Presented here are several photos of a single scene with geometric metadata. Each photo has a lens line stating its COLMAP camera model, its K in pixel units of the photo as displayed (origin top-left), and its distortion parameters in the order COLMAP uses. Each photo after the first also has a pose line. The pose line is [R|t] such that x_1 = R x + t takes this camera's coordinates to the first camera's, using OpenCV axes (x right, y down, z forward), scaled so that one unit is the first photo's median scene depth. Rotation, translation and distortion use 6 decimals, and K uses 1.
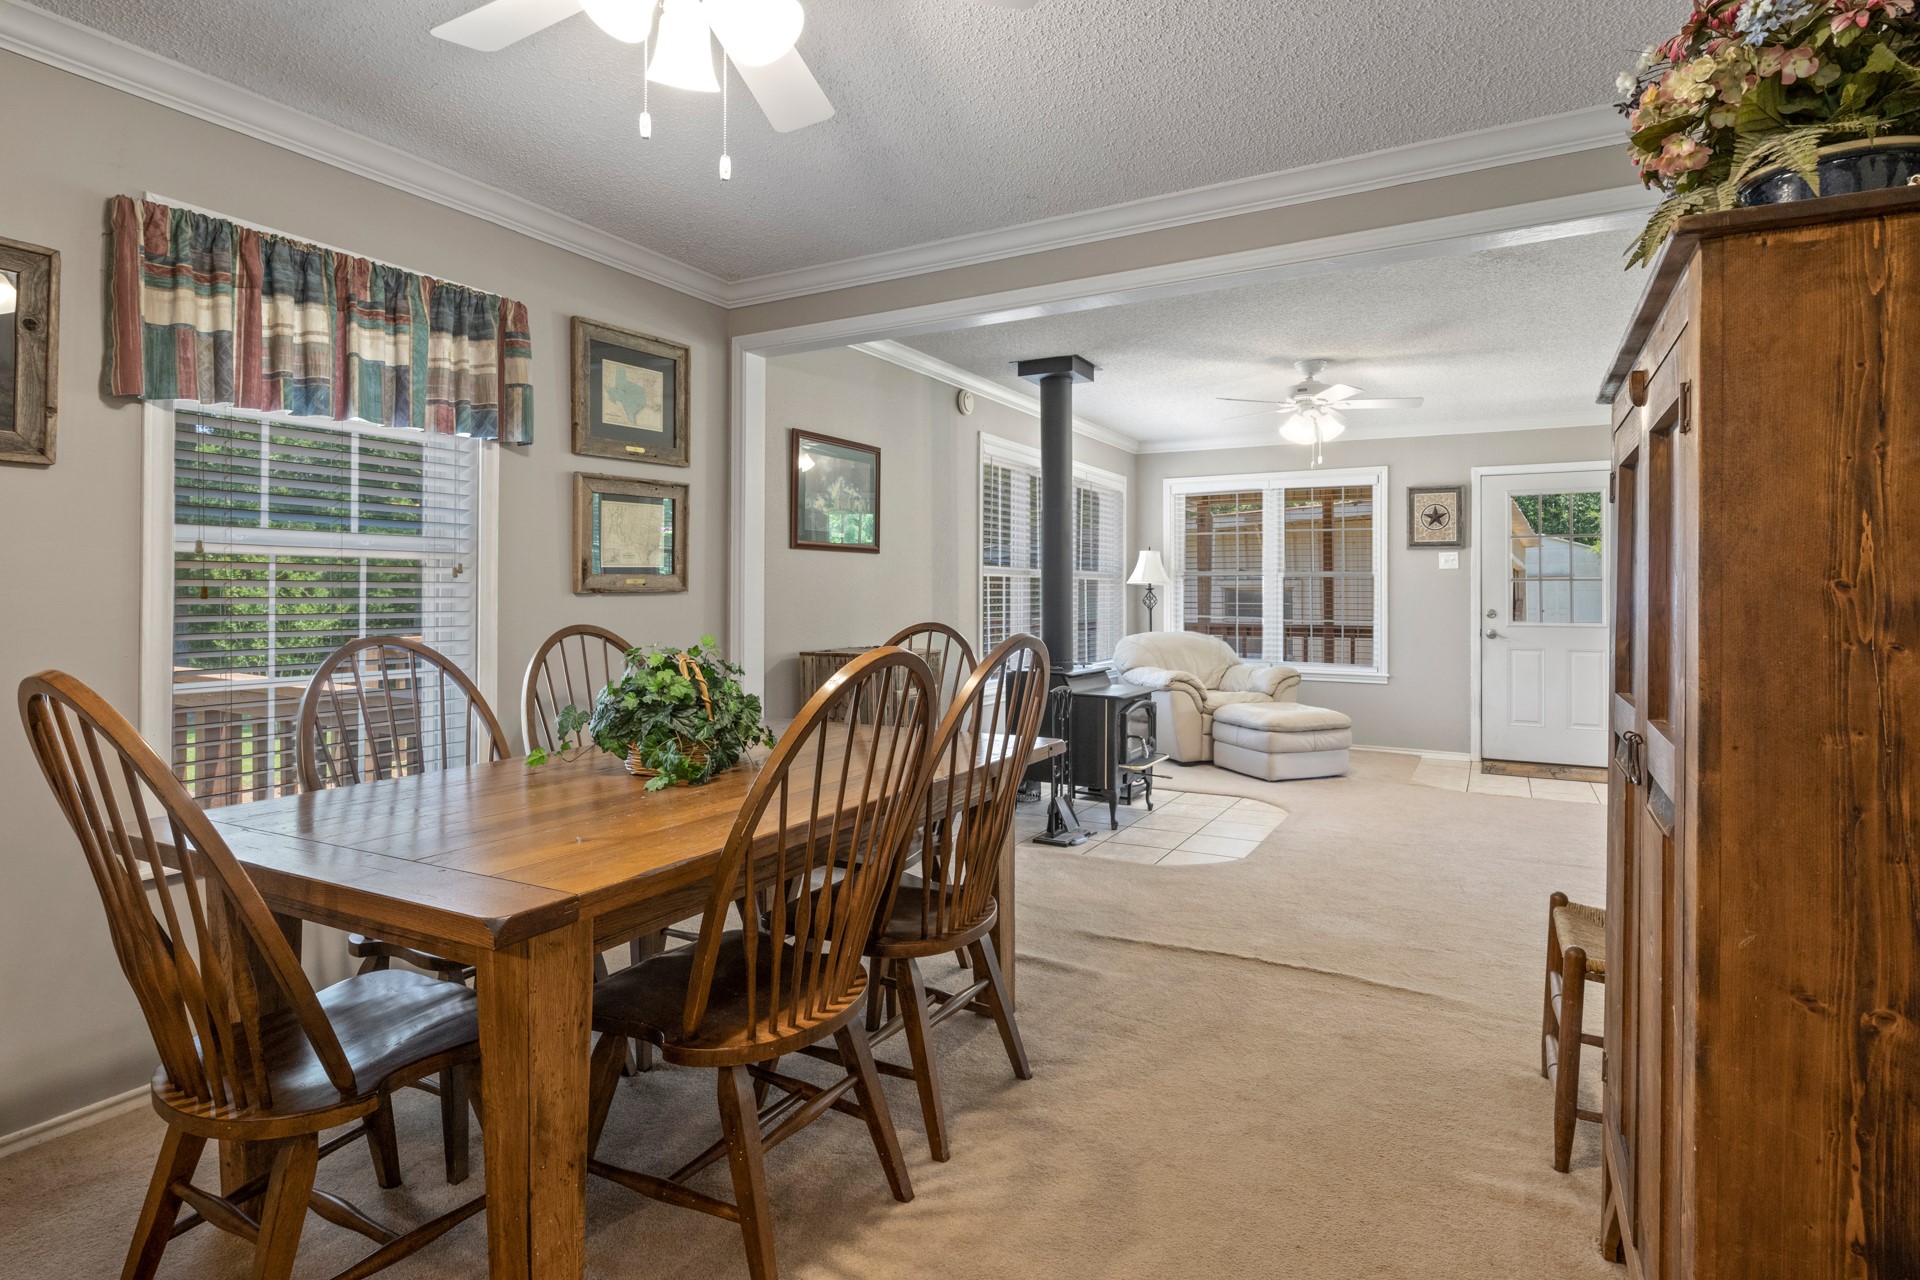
lens RADIAL K [[963.5, 0, 962.8], [0, 963.5, 604.2], [0, 0, 1]] dist [-0.000108, -0.000026]
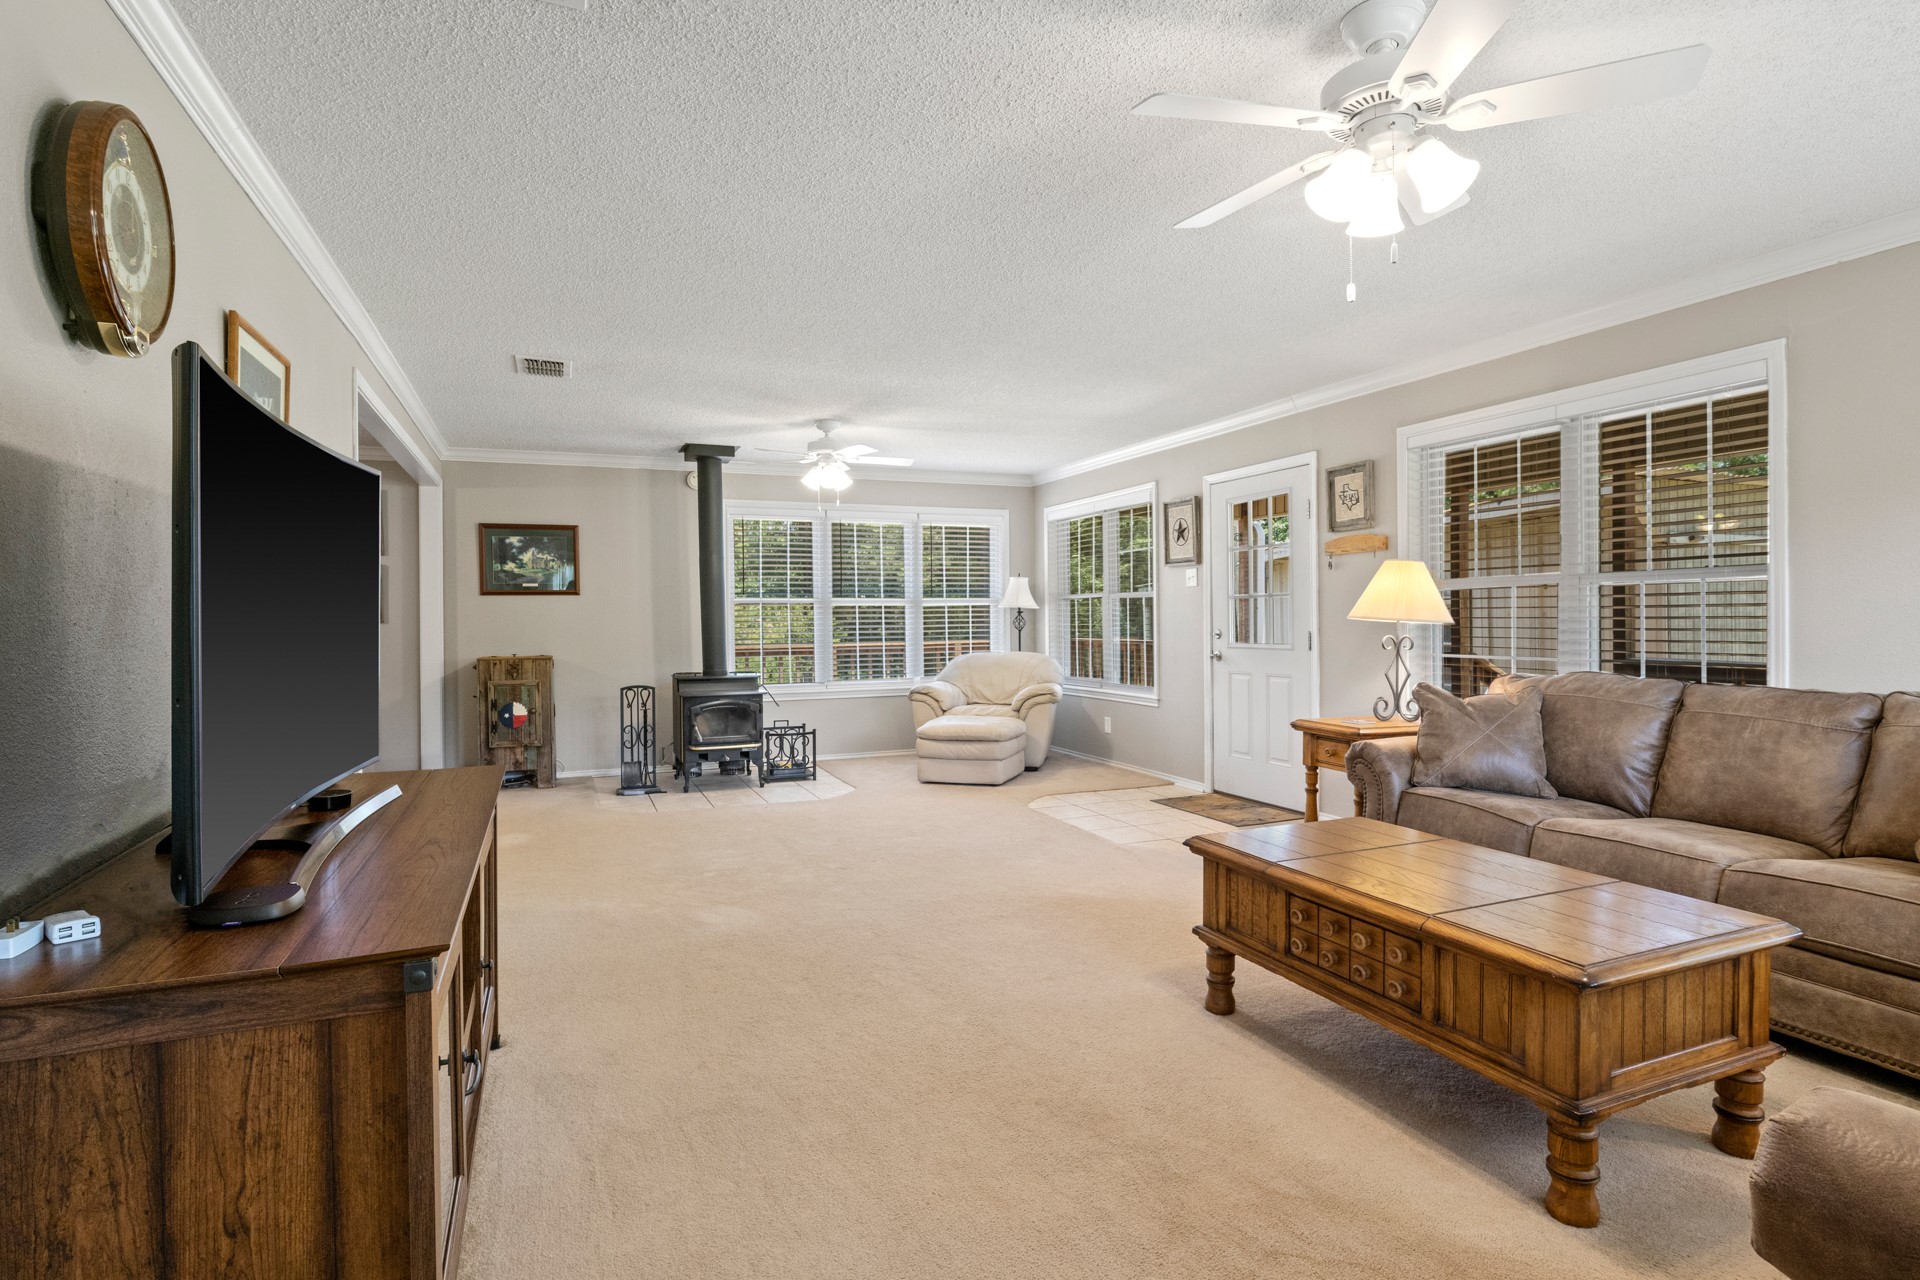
lens RADIAL K [[963.5, 0, 960.3], [0, 963.5, 639.3], [0, 0, 1]] dist [-0.000108, -0.000026]
pose [[0.792967, 0.001016, -0.609264, 1.929239], [0.003529, 0.999974, 0.006261, 0.017857], [0.609254, -0.007114, 0.792943, 0.252983]]
